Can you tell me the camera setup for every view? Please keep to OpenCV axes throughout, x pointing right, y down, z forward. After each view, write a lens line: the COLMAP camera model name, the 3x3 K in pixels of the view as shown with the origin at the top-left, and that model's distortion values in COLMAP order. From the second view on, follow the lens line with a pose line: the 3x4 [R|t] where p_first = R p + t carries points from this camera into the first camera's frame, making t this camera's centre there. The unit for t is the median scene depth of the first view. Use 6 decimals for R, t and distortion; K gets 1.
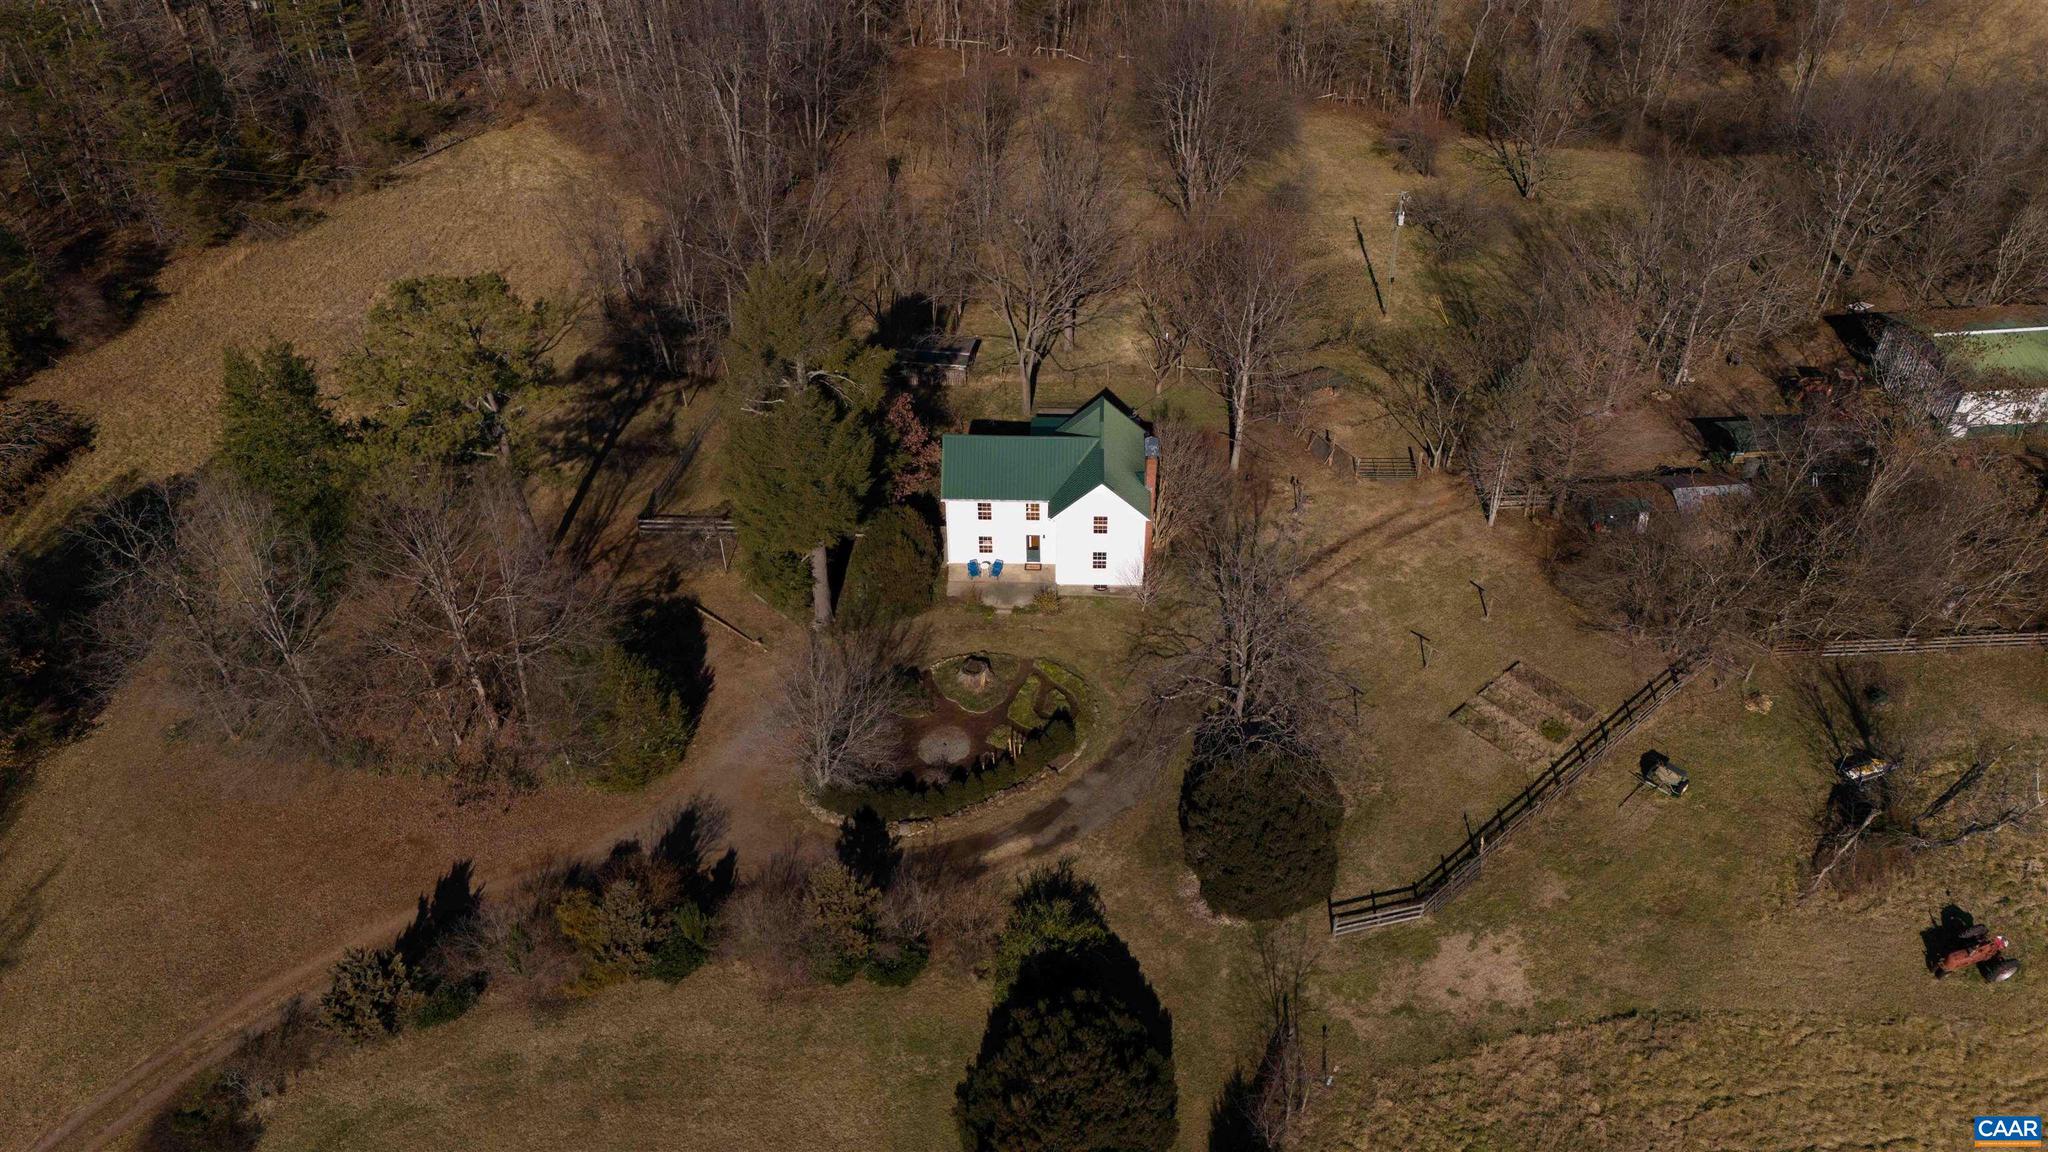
lens RADIAL K [[1516.0, 0, 1034.6], [0, 1516.0, 511.5], [0, 0, 1]] dist [0.065540, -0.063641]
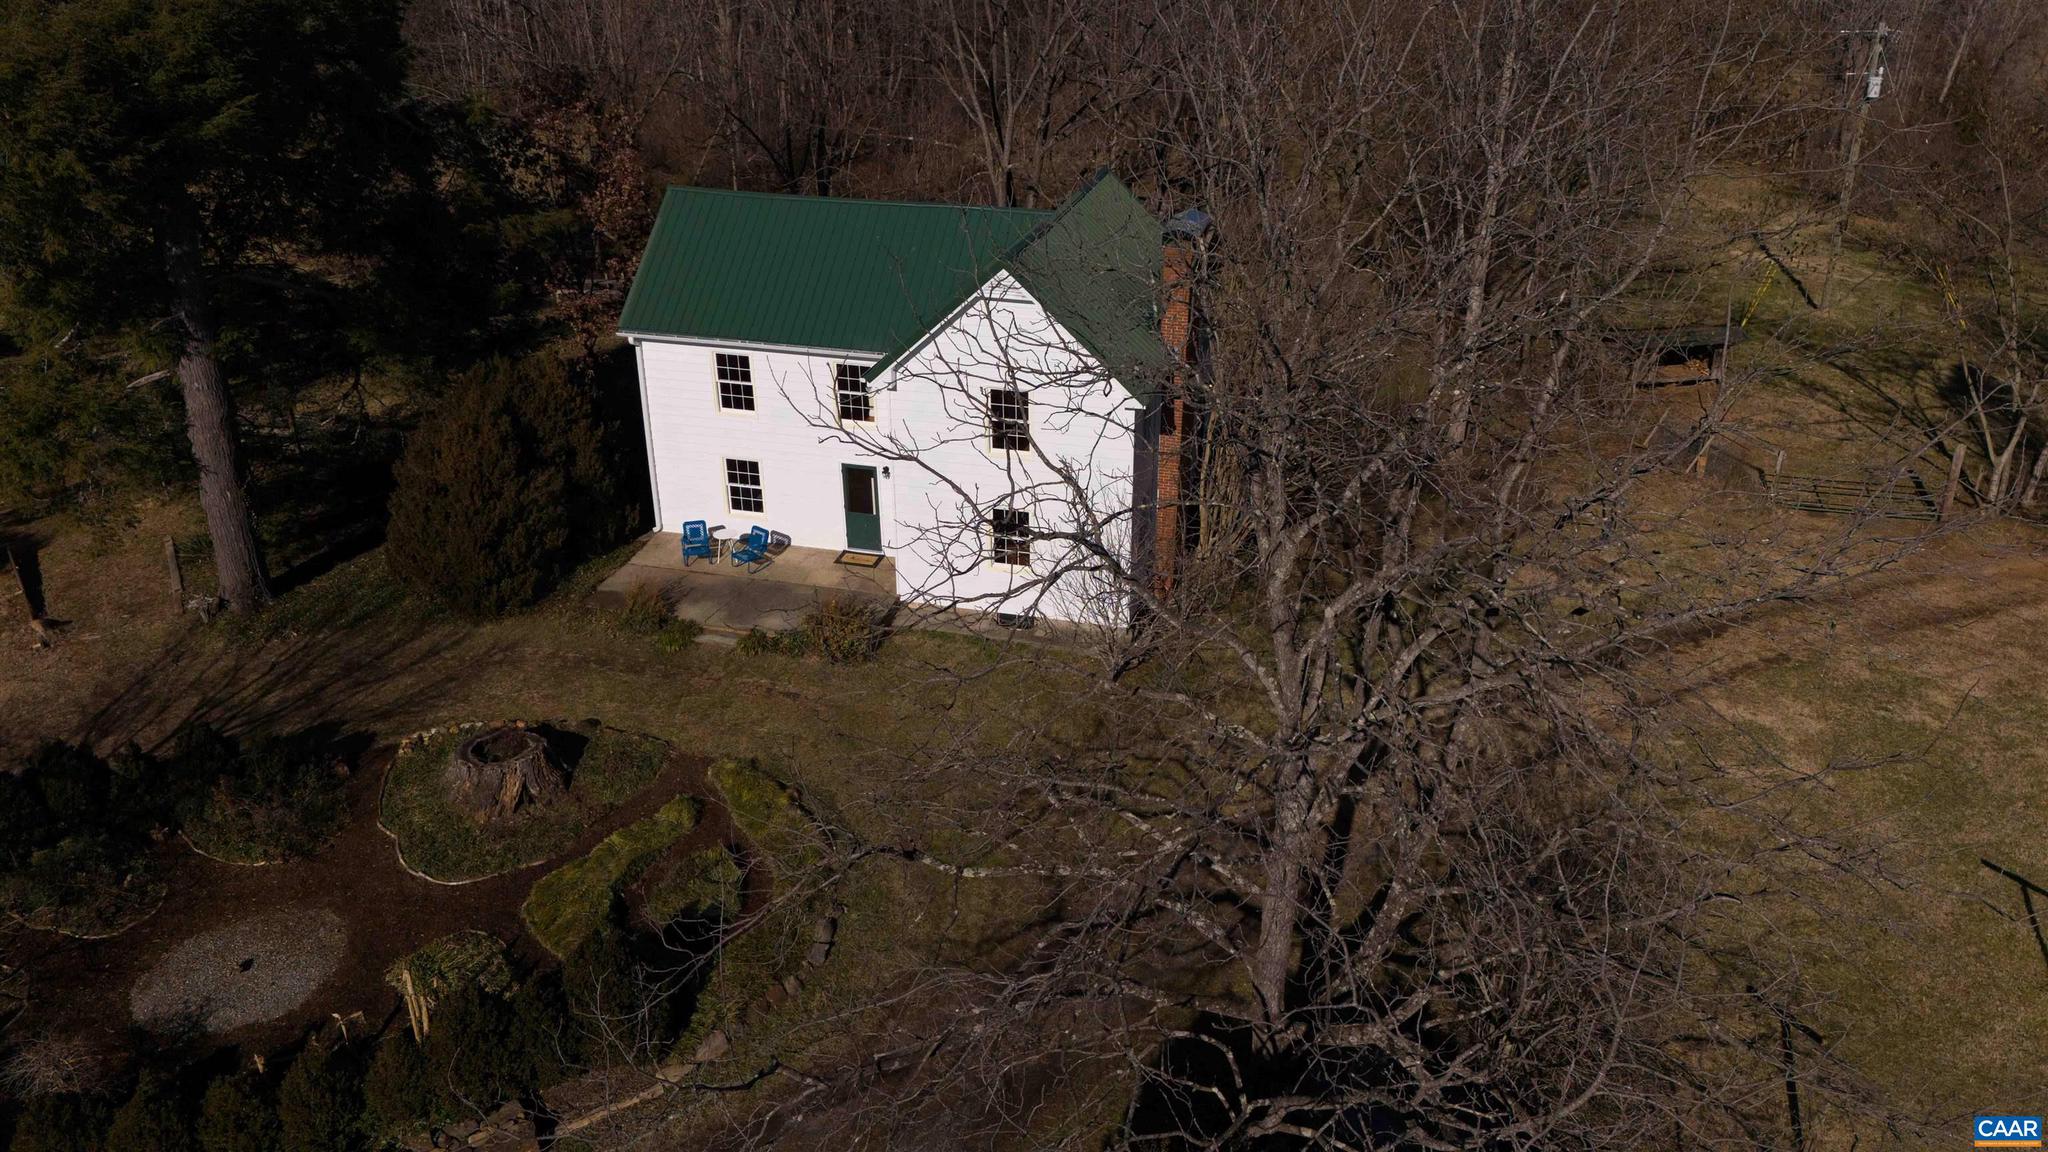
lens RADIAL K [[1512.2, 0, 1024.0], [0, 1512.2, 576.0], [0, 0, 1]] dist [0.025195, -0.000315]
pose [[0.972910, 0.104268, -0.206338, 0.123055], [-0.137674, 0.978309, -0.154785, 0.098285], [0.185723, 0.178999, 0.966161, 0.680332]]
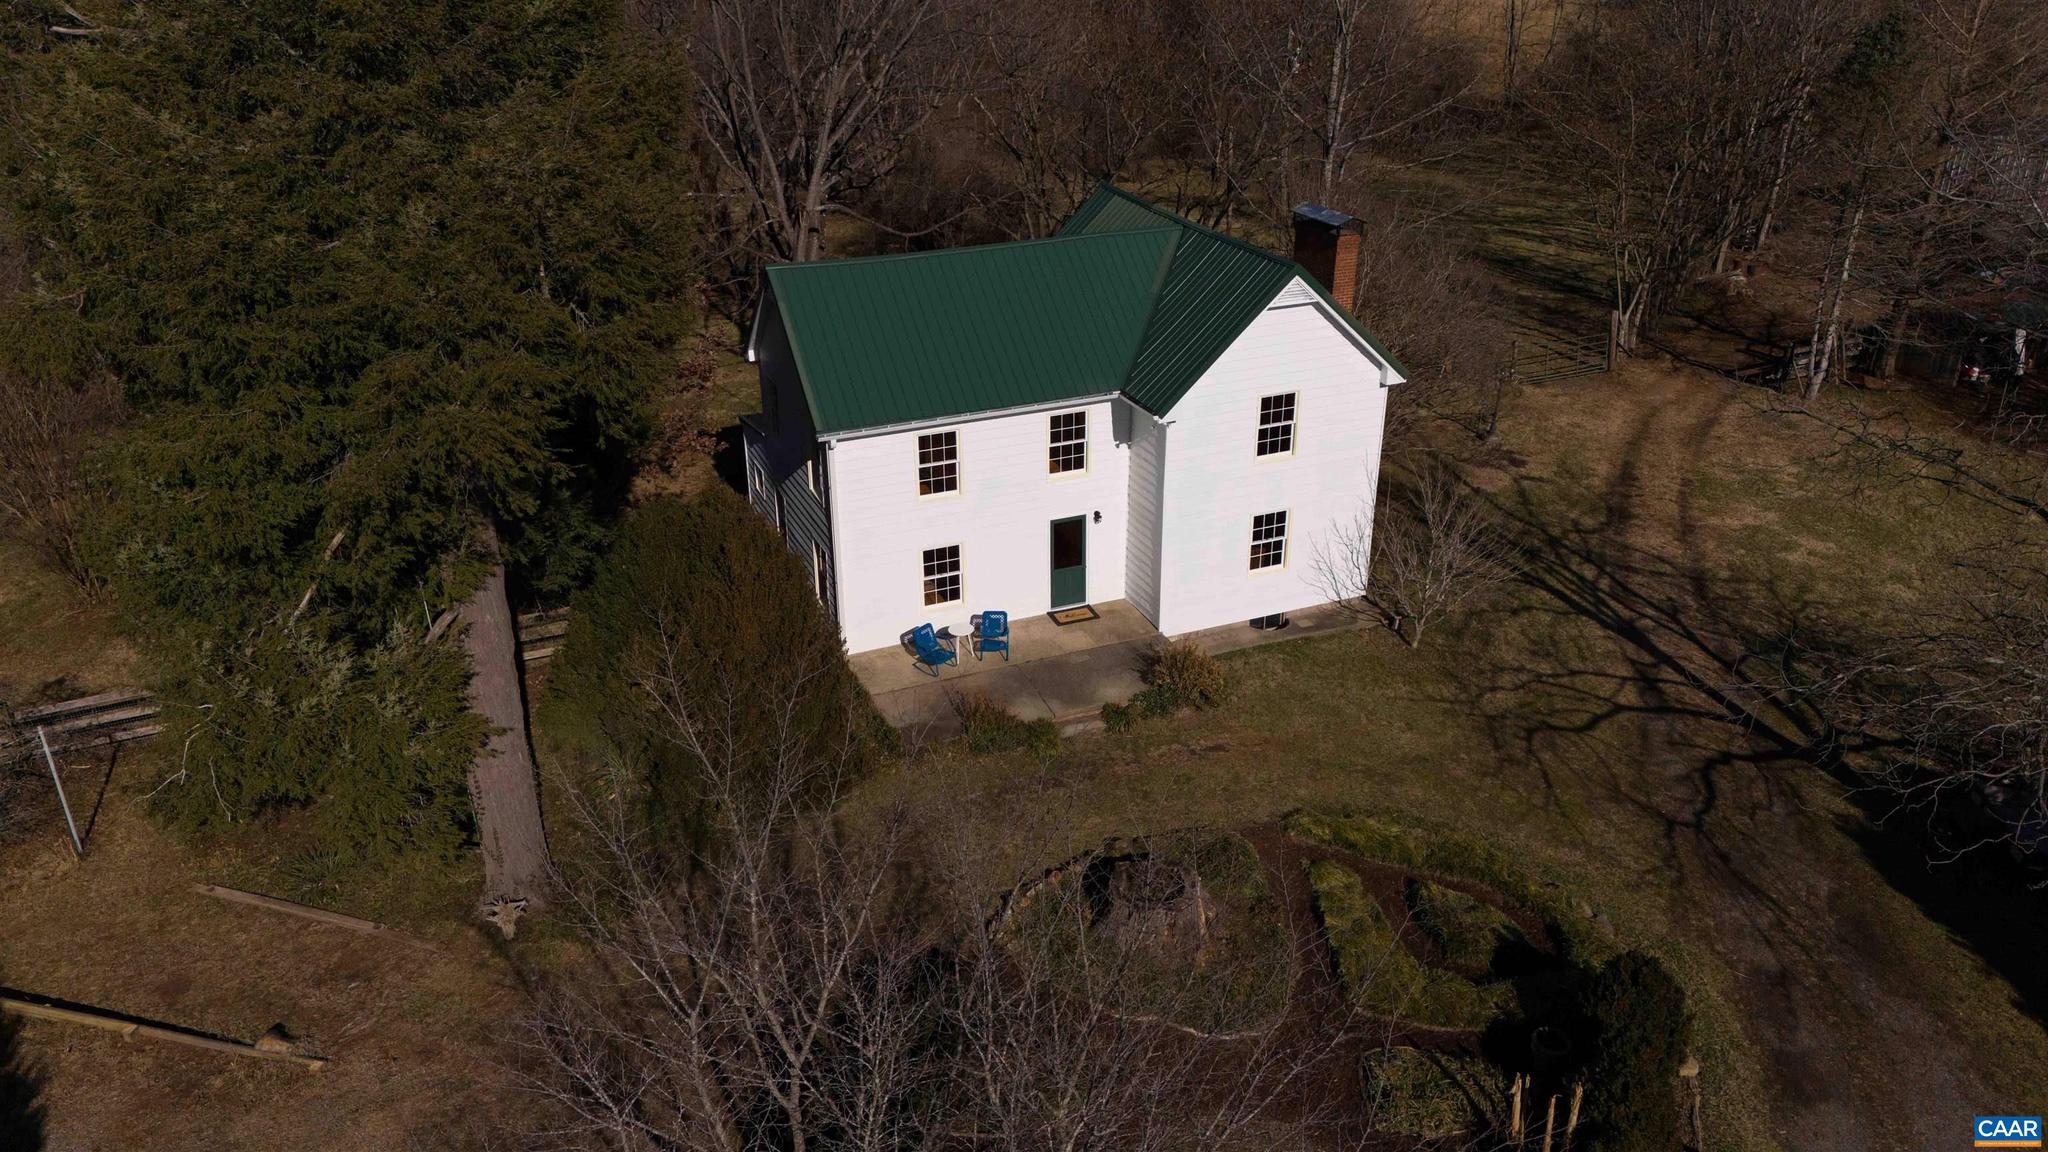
lens RADIAL K [[1505.1, 0, 1024.0], [0, 1505.1, 576.0], [0, 0, 1]] dist [0.065856, -0.064220]
pose [[0.911252, -0.182063, 0.369422, -0.148886], [0.248056, 0.958660, -0.139421, 0.078425], [-0.328767, 0.218685, 0.918743, 0.711281]]
